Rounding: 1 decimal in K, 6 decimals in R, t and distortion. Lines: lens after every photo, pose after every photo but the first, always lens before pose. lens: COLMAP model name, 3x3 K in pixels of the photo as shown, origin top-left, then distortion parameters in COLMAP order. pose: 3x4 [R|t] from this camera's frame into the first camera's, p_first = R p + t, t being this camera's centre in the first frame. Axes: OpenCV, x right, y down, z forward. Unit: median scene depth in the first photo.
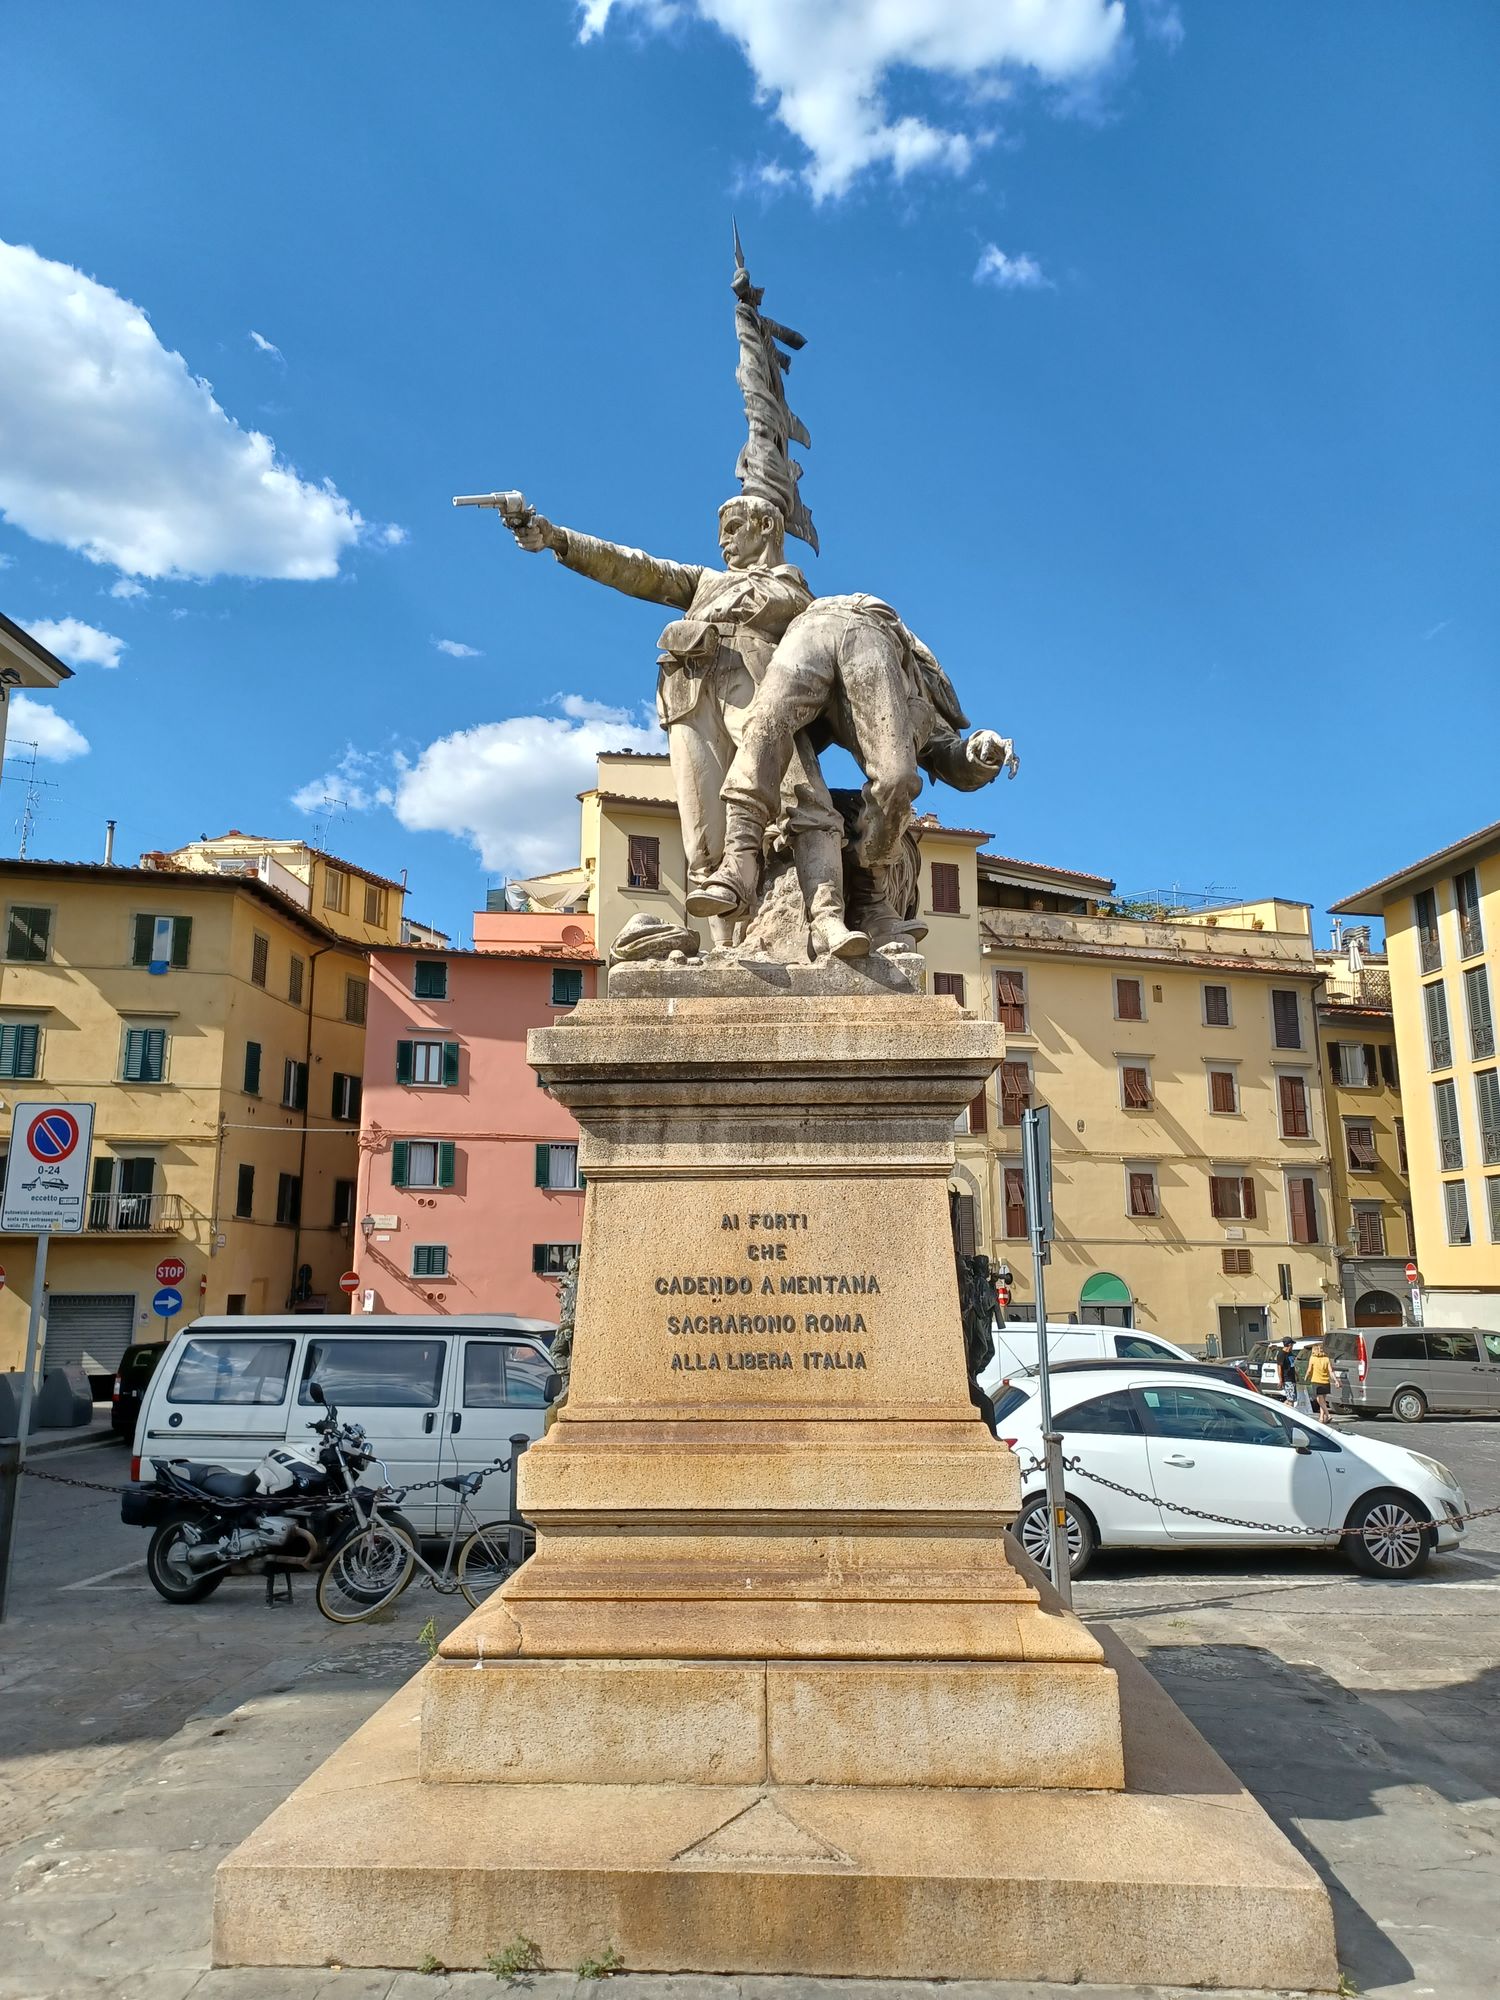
lens RADIAL K [[1434.5, 0, 749.8], [0, 1434.5, 986.1], [0, 0, 1]] dist [0.036868, 0.002732]
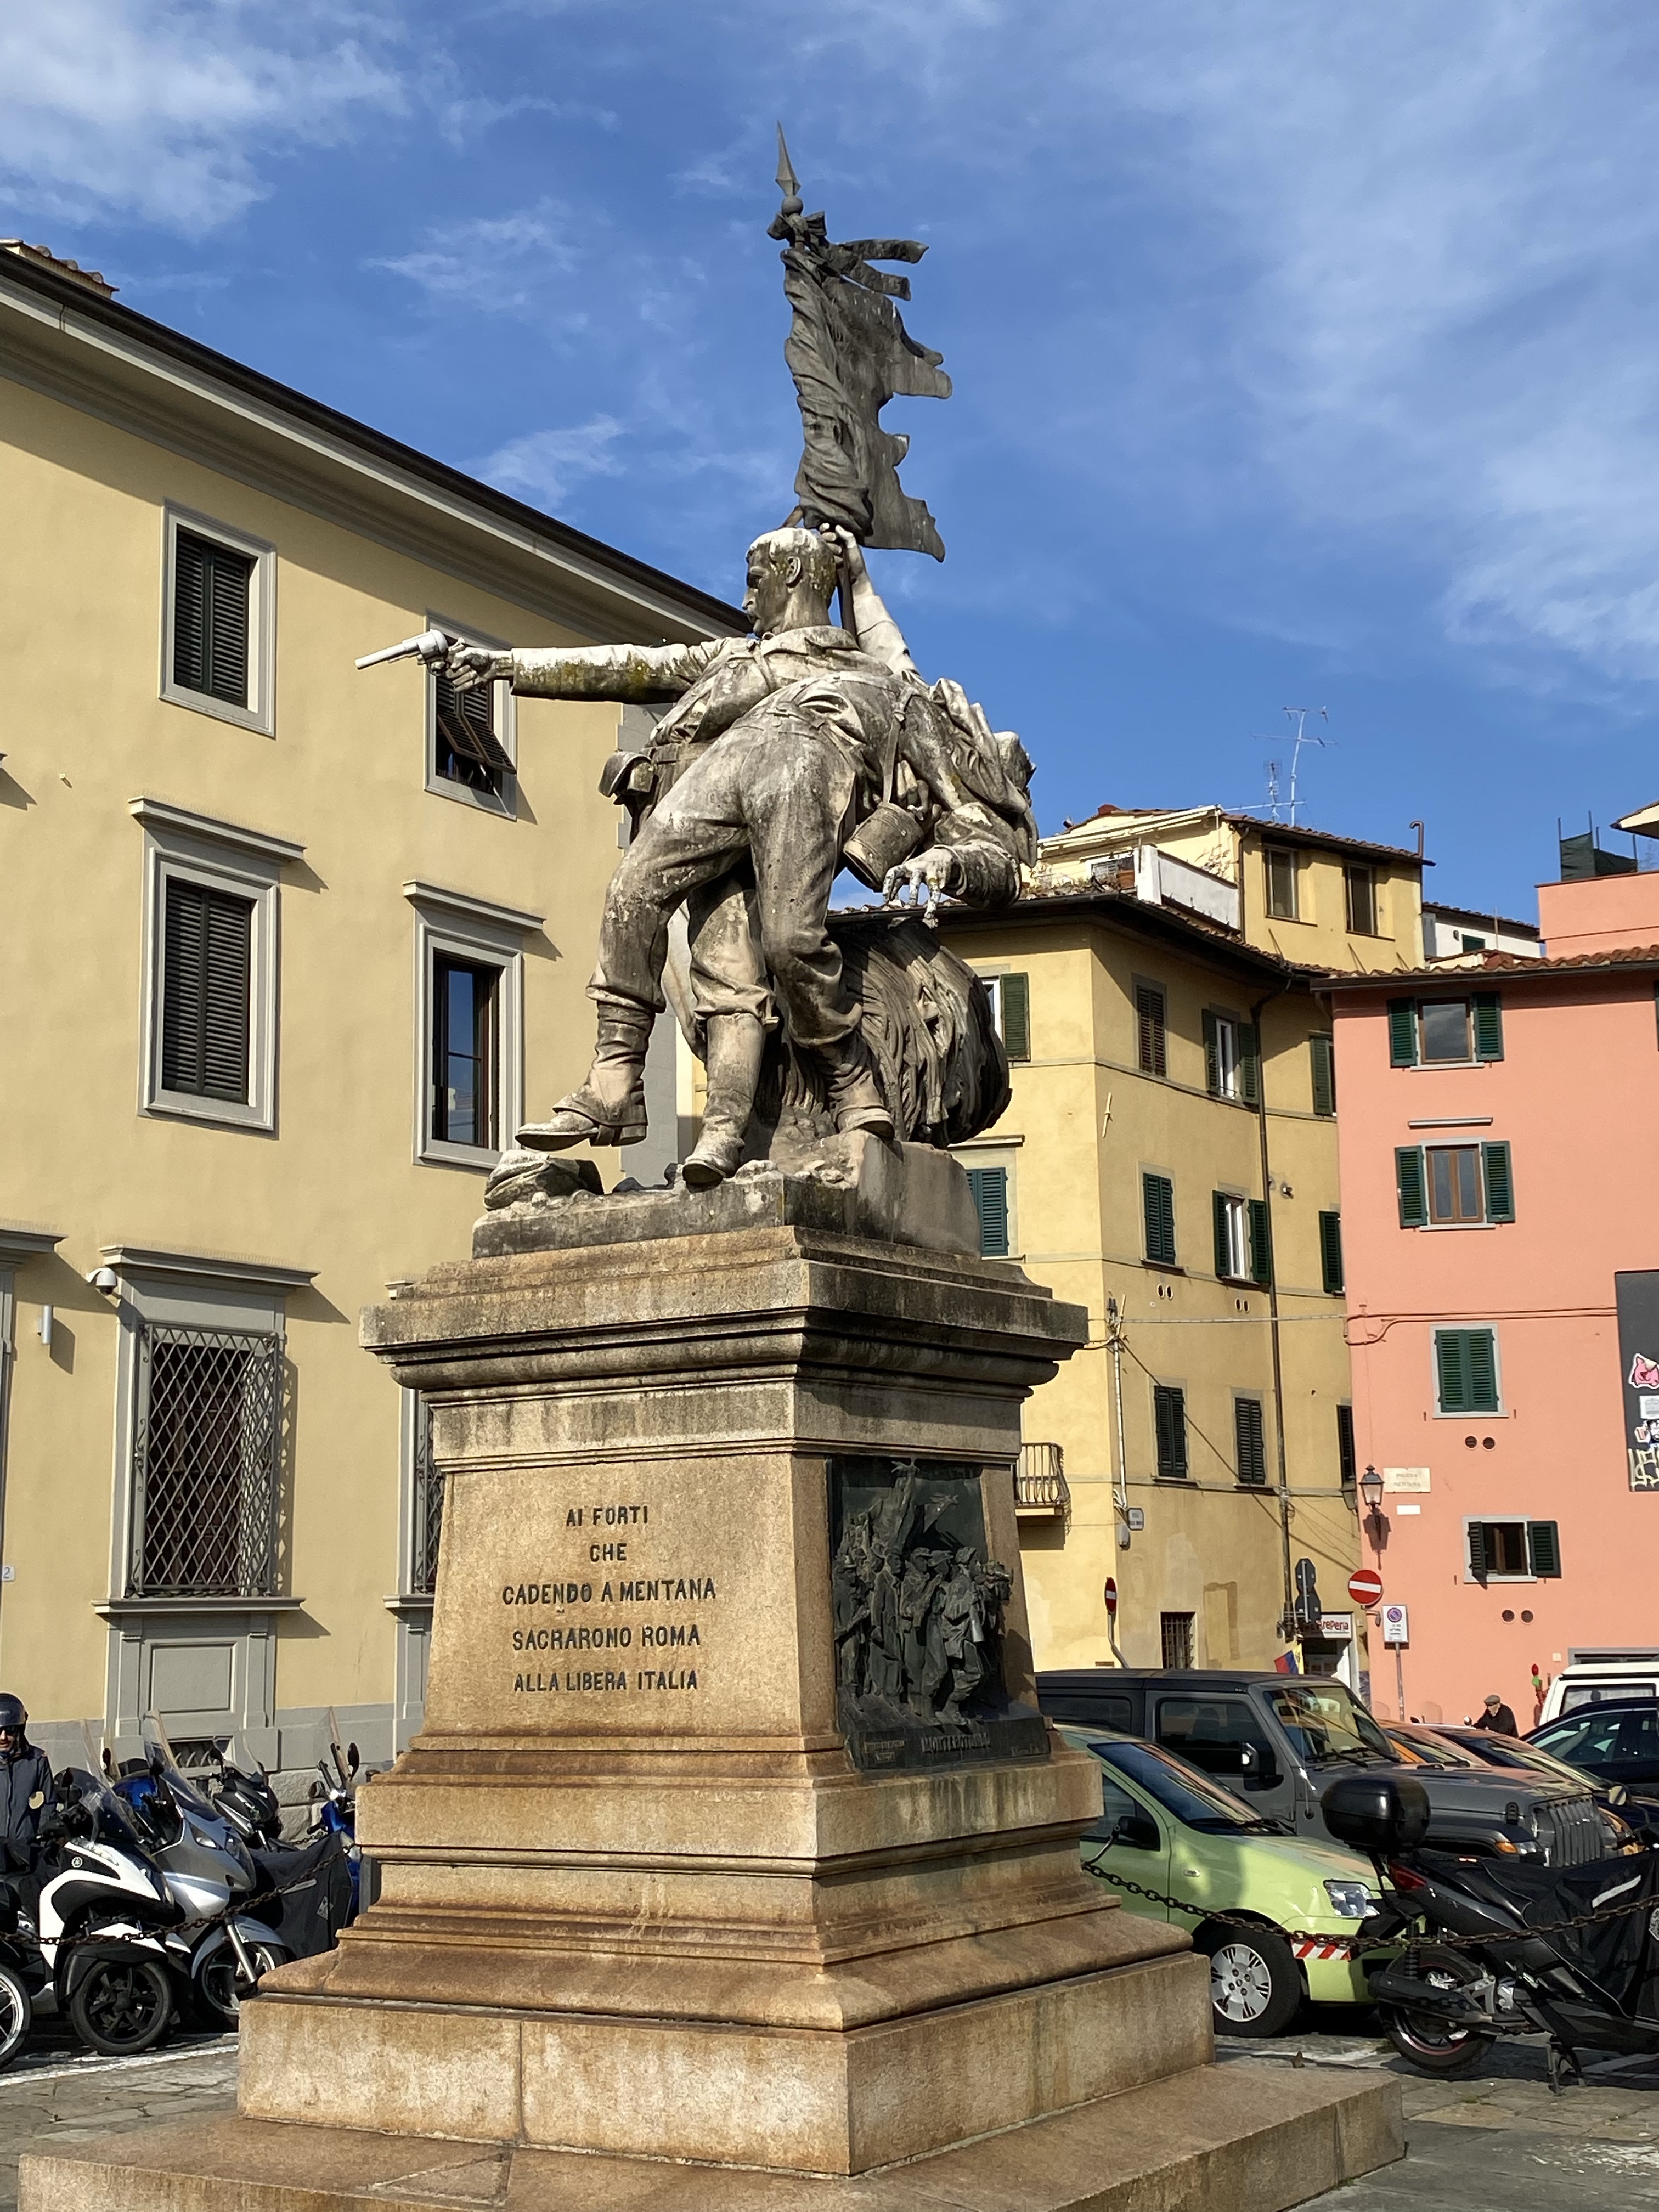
lens RADIAL K [[2797.8, 0, 829.5], [0, 2797.8, 1106.0], [0, 0, 1]] dist [0.179072, -0.385441]
pose [[0.865508, -0.098554, -0.491104, 0.964213], [0.114878, 0.993375, 0.003108, -0.065034], [0.487544, -0.059107, 0.871095, -0.358950]]
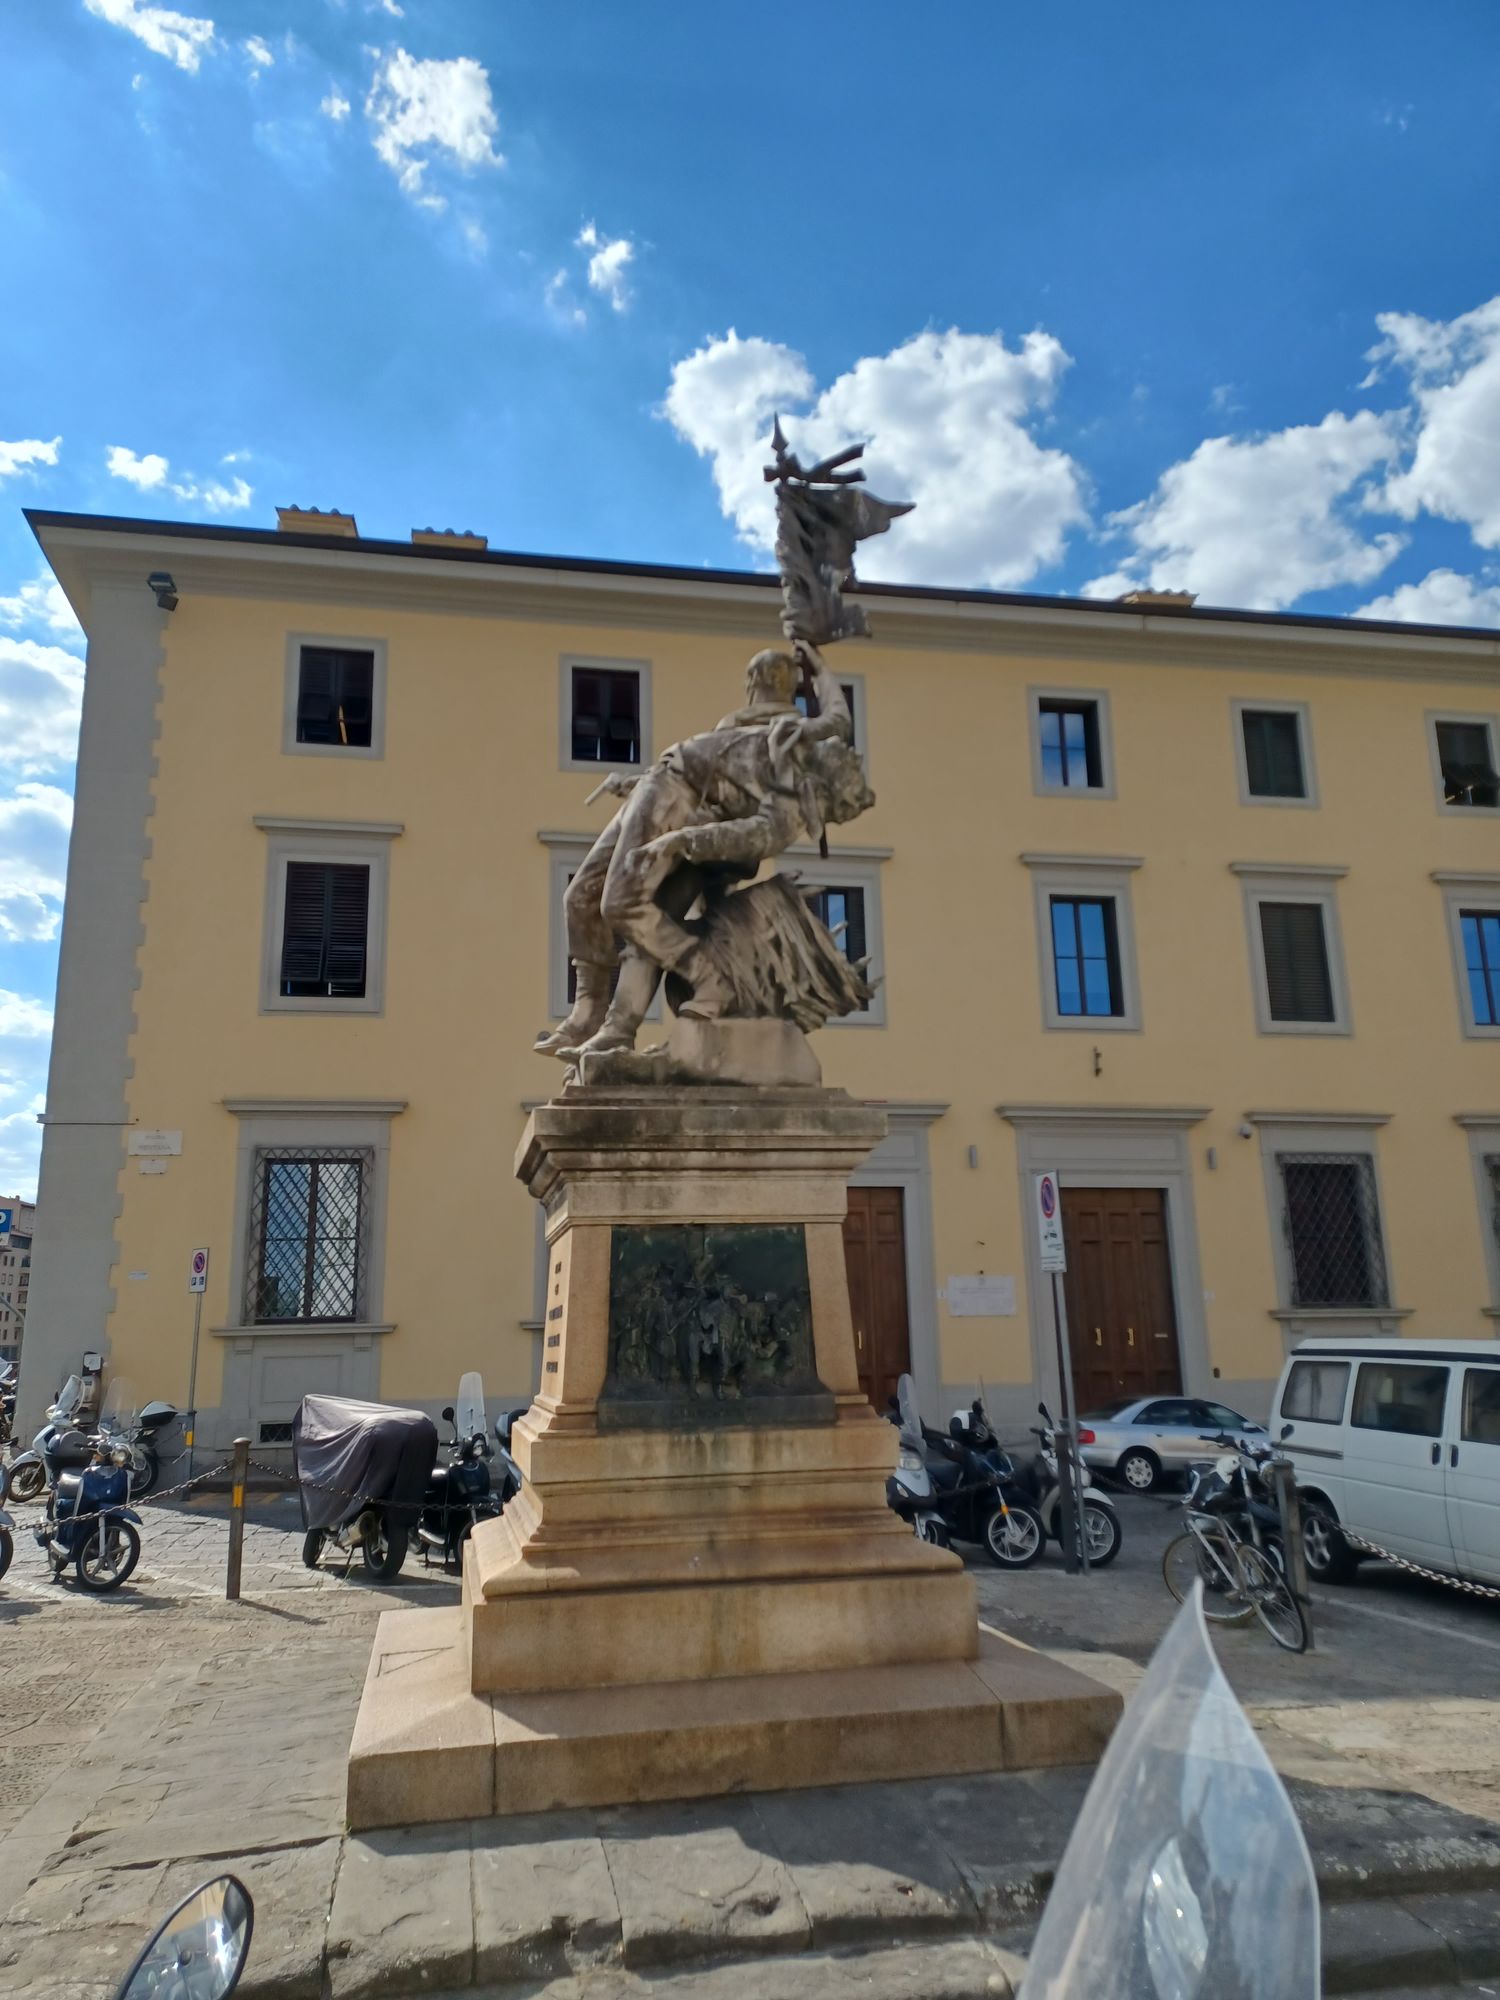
lens RADIAL K [[1434.5, 0, 749.8], [0, 1434.5, 986.1], [0, 0, 1]] dist [0.036868, 0.002732]
pose [[0.263394, -0.227458, -0.937489, 1.462266], [0.213259, 0.961491, -0.173365, 0.183954], [0.940821, -0.154265, 0.301759, 0.799562]]
